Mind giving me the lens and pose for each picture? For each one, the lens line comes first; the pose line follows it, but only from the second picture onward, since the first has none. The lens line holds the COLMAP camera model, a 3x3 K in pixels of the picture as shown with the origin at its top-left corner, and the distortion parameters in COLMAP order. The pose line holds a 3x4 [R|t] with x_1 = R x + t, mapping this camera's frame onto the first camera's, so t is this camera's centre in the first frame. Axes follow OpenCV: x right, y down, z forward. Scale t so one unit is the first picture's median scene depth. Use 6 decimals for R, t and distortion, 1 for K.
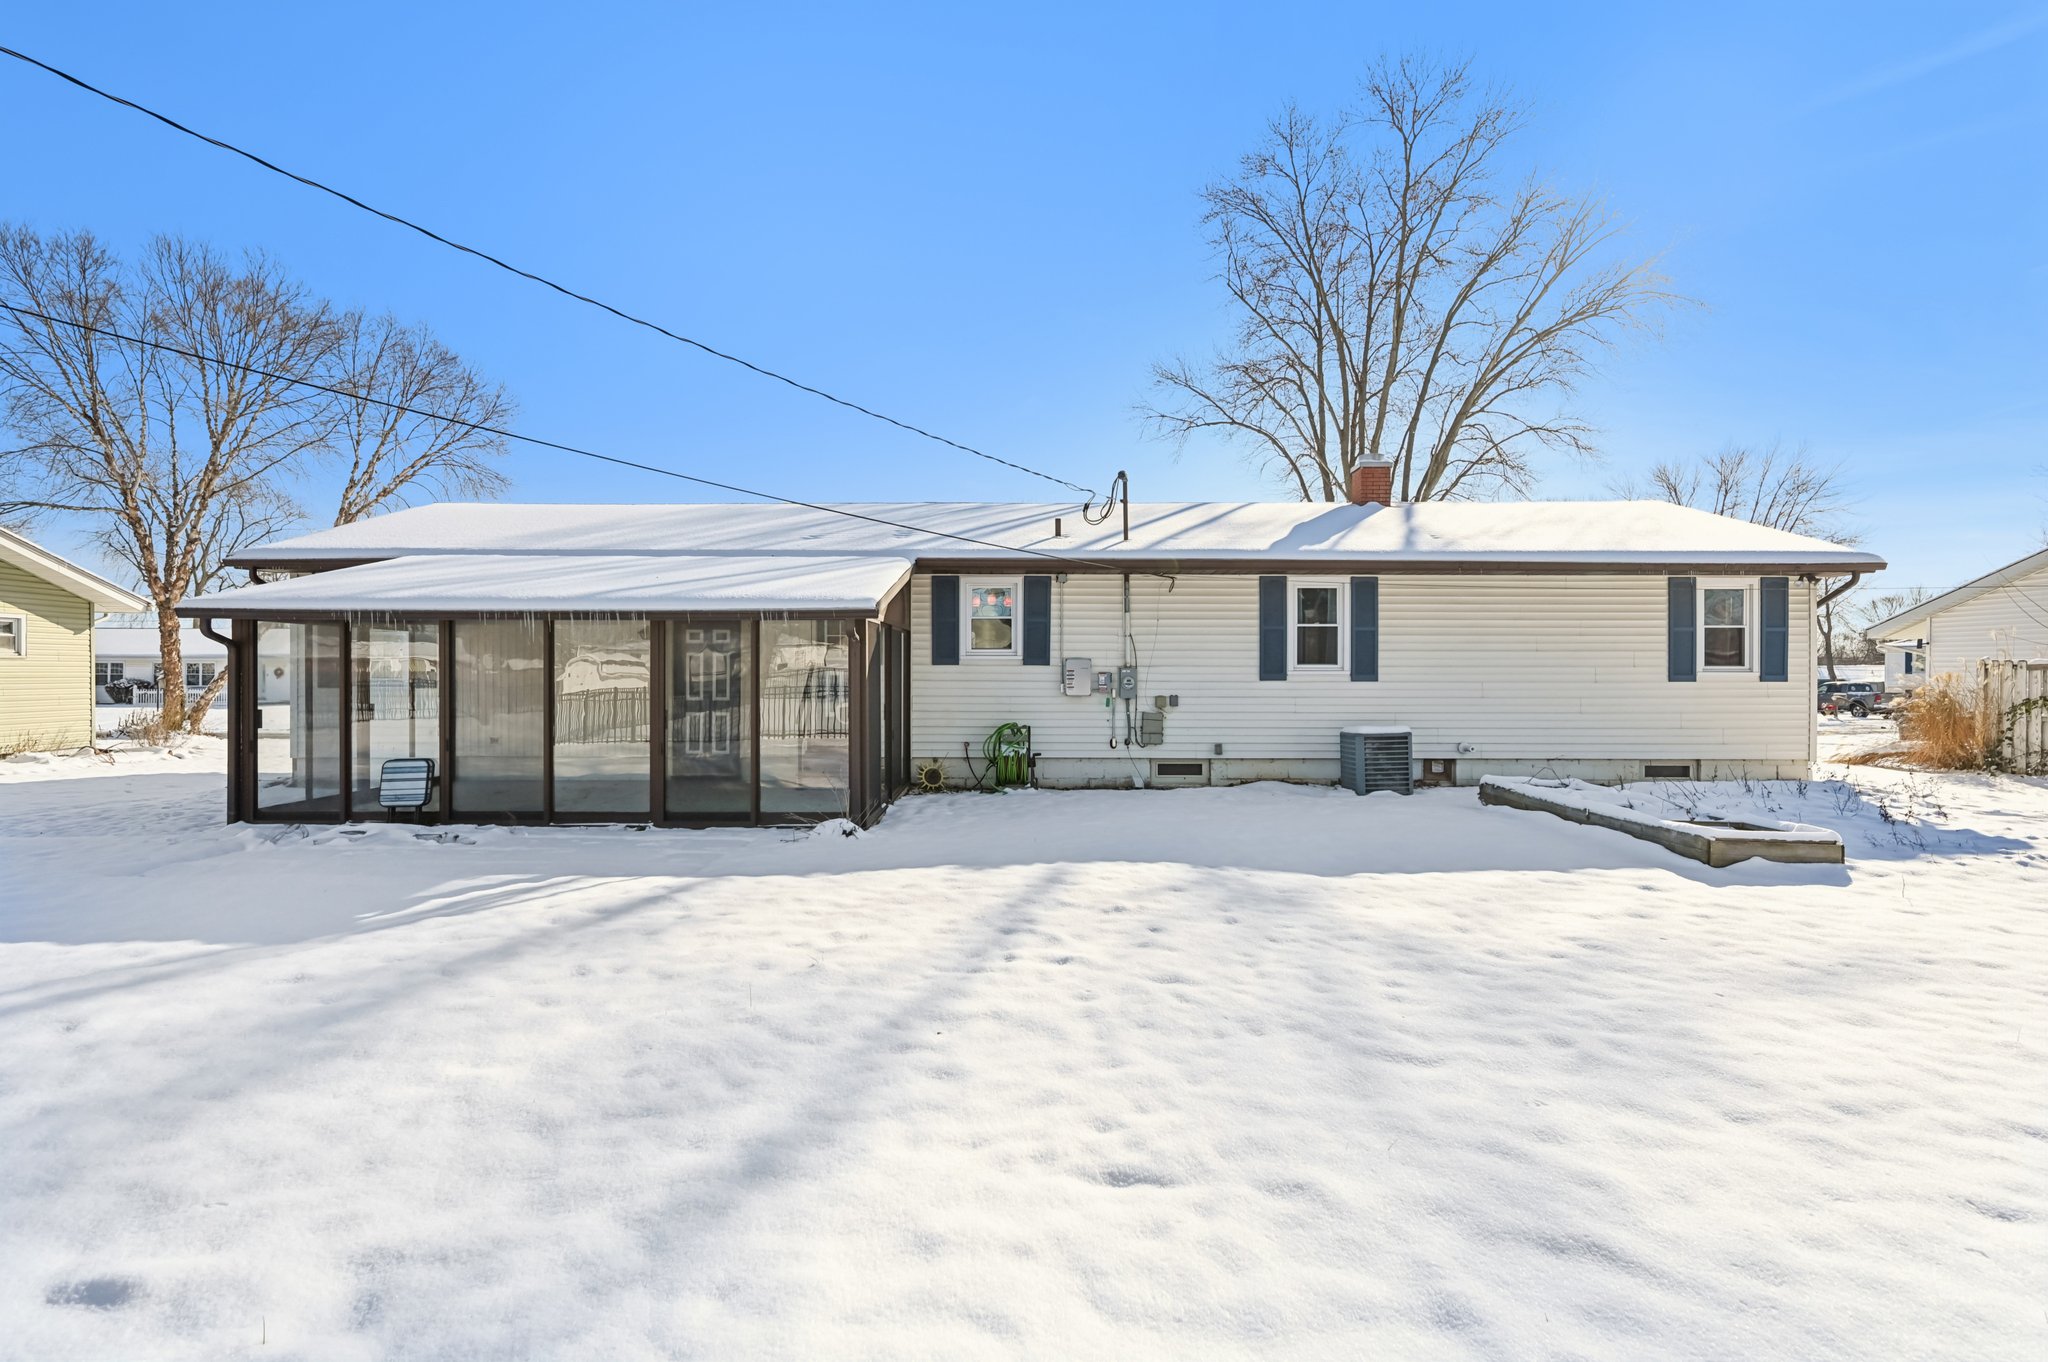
lens RADIAL K [[974.6, 0, 1024.0], [0, 974.6, 681.0], [0, 0, 1]] dist [-0.001457, -0.000114]
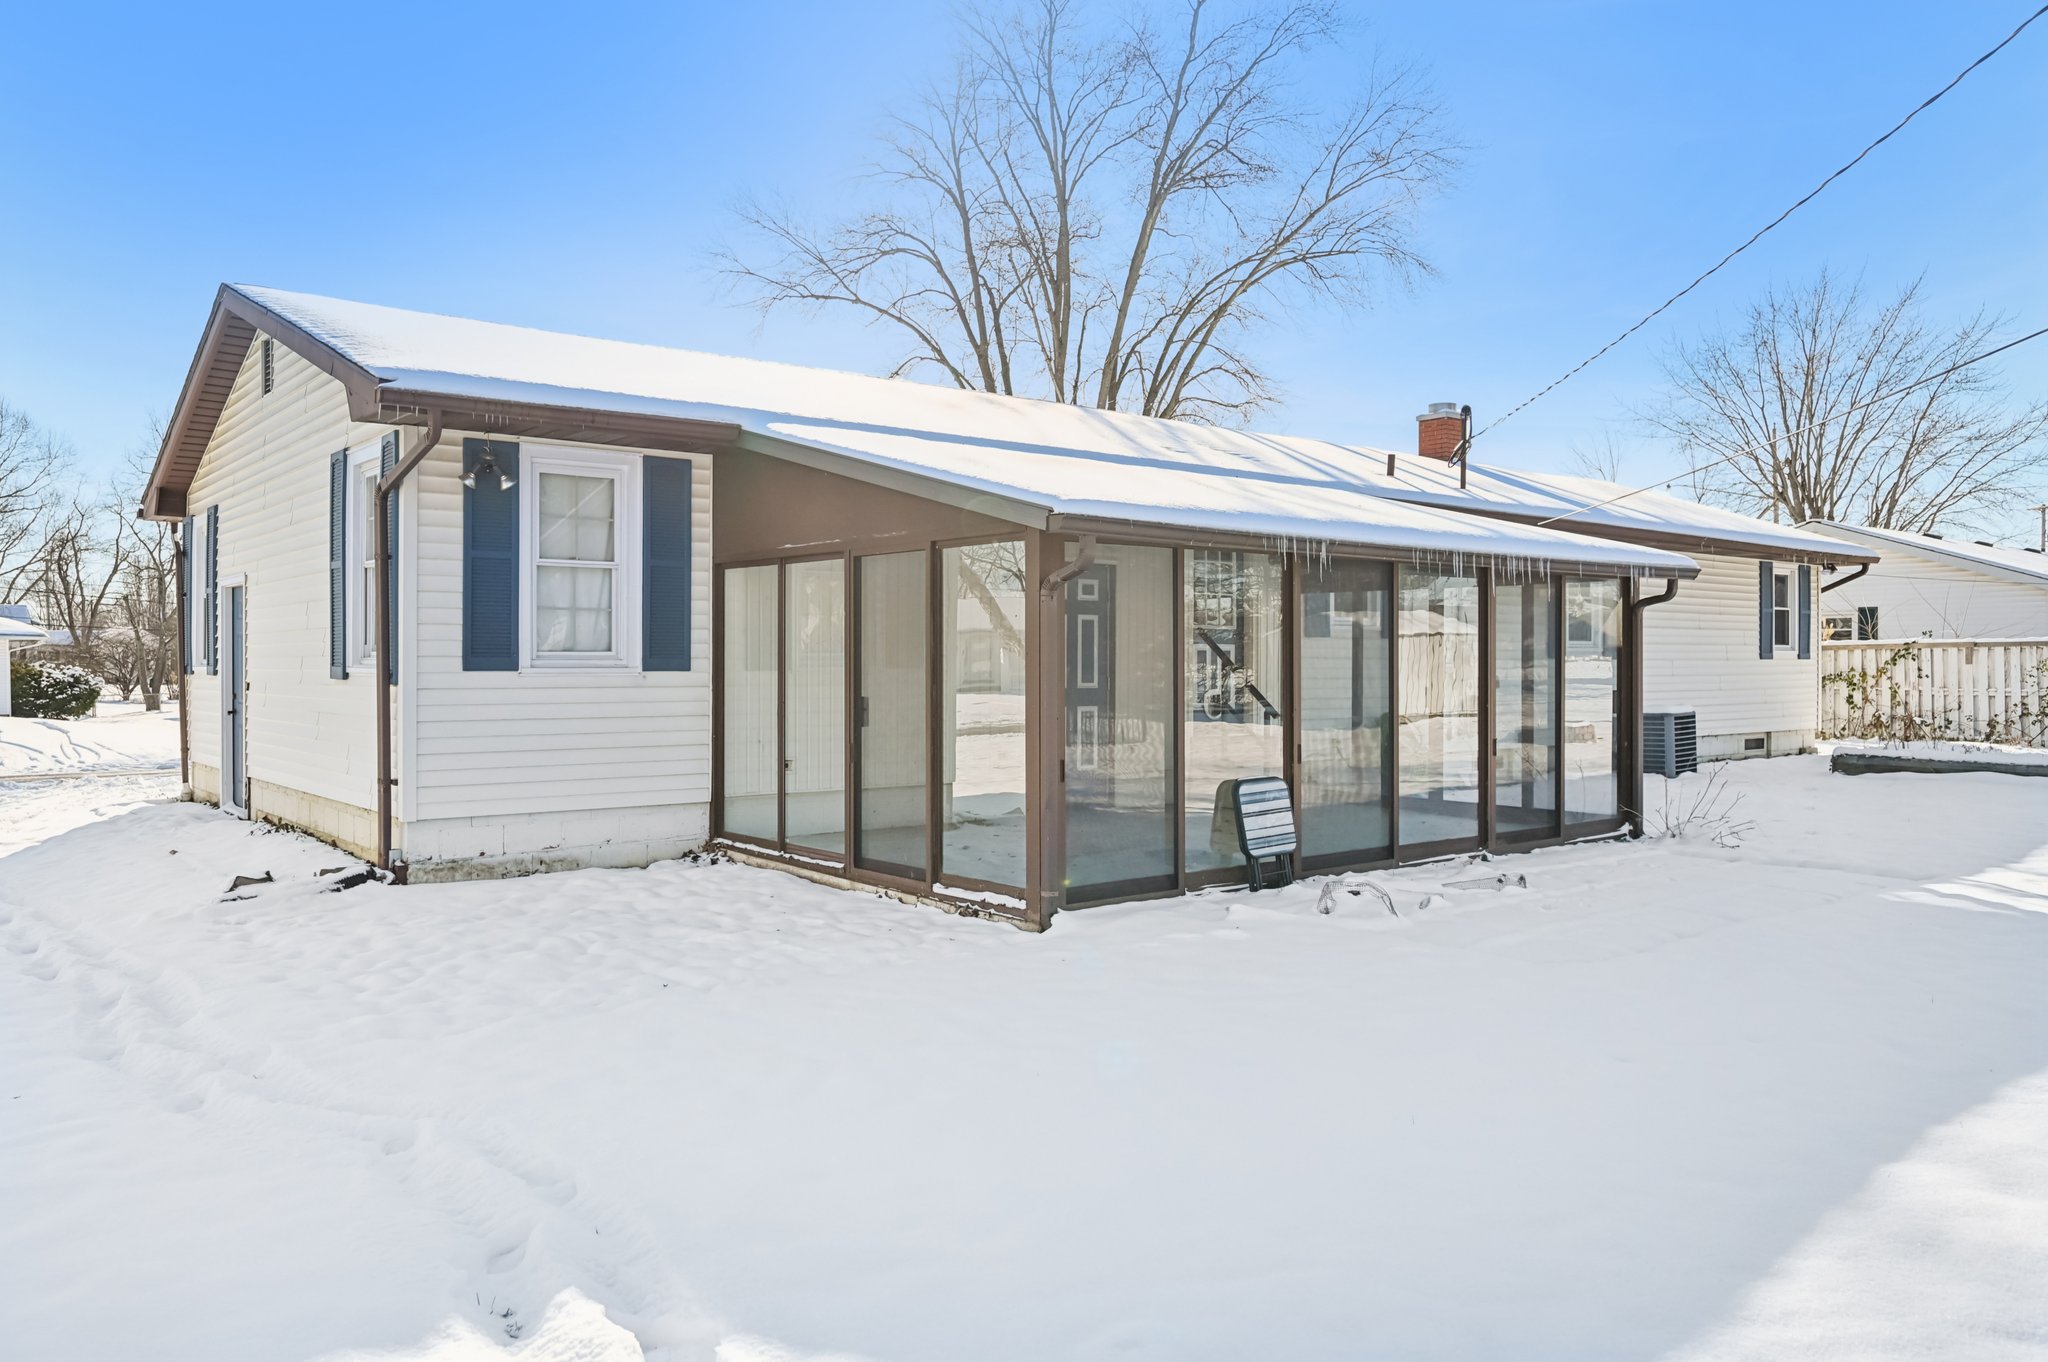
lens RADIAL K [[1453.6, 0, 1024.0], [0, 1453.6, 681.0], [0, 0, 1]] dist [0.002774, 0.000375]
pose [[0.778936, -0.009761, 0.627027, -0.945671], [0.005491, 0.999947, 0.008745, 0.006313], [-0.627079, -0.003368, 0.778949, 0.266739]]
